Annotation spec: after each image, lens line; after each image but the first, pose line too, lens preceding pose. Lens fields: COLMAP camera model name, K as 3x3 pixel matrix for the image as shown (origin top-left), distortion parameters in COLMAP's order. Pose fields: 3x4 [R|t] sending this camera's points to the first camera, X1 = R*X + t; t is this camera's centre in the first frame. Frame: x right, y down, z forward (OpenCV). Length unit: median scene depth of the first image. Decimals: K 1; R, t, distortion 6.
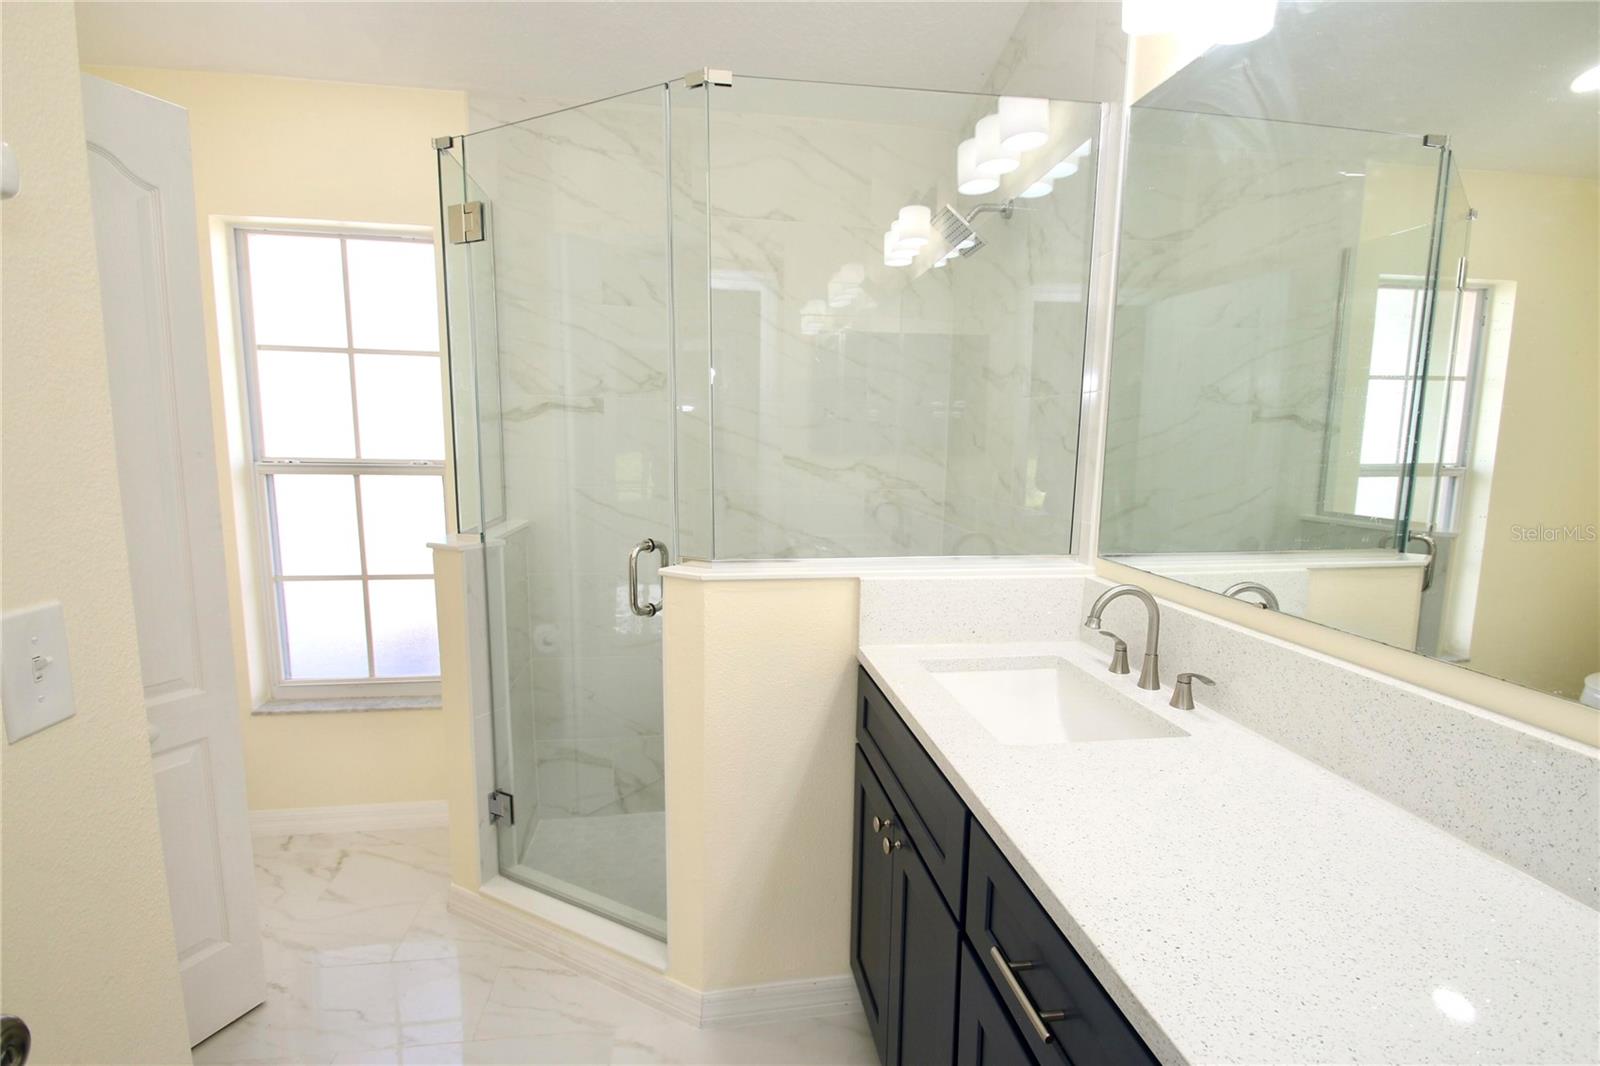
lens RADIAL K [[738.7, 0, 804.9], [0, 738.7, 556.6], [0, 0, 1]] dist [0.009010, -0.015112]
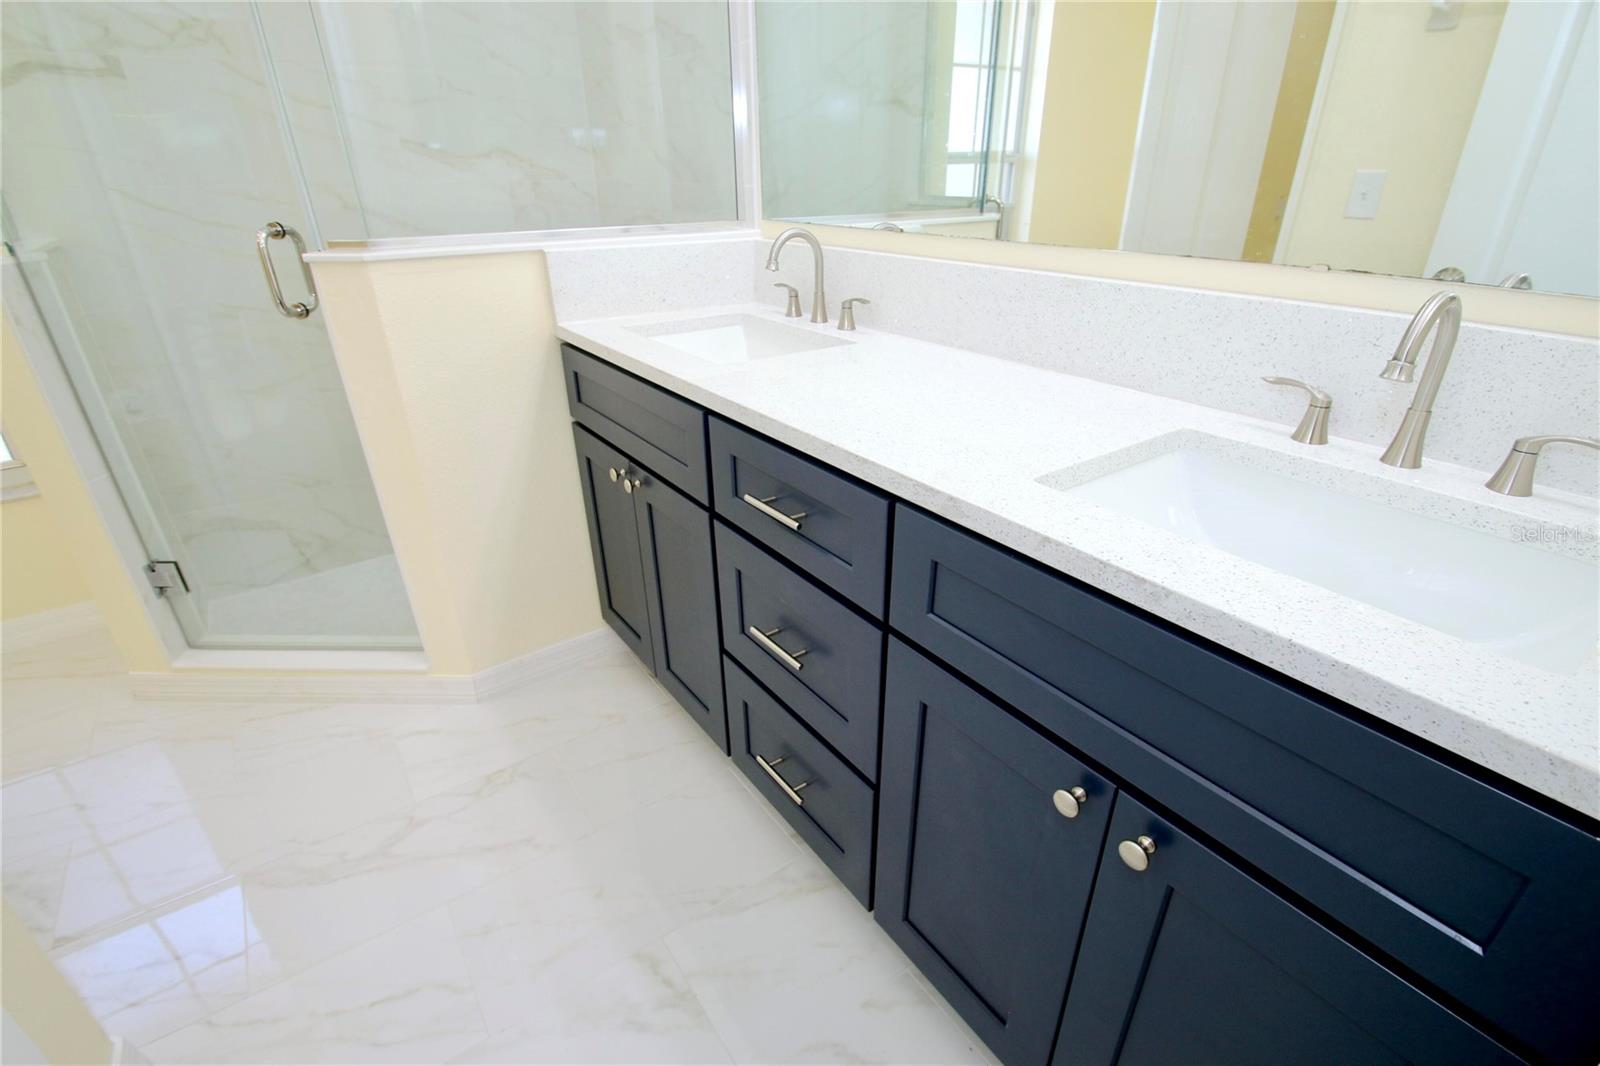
lens RADIAL K [[738.7, 0, 798.1], [0, 738.7, 556.6], [0, 0, 1]] dist [0.009010, -0.015112]
pose [[0.889925, -0.225147, 0.396663, -0.084240], [0.087764, 0.937949, 0.335482, 0.087506], [-0.447583, -0.263742, 0.854465, -0.070949]]
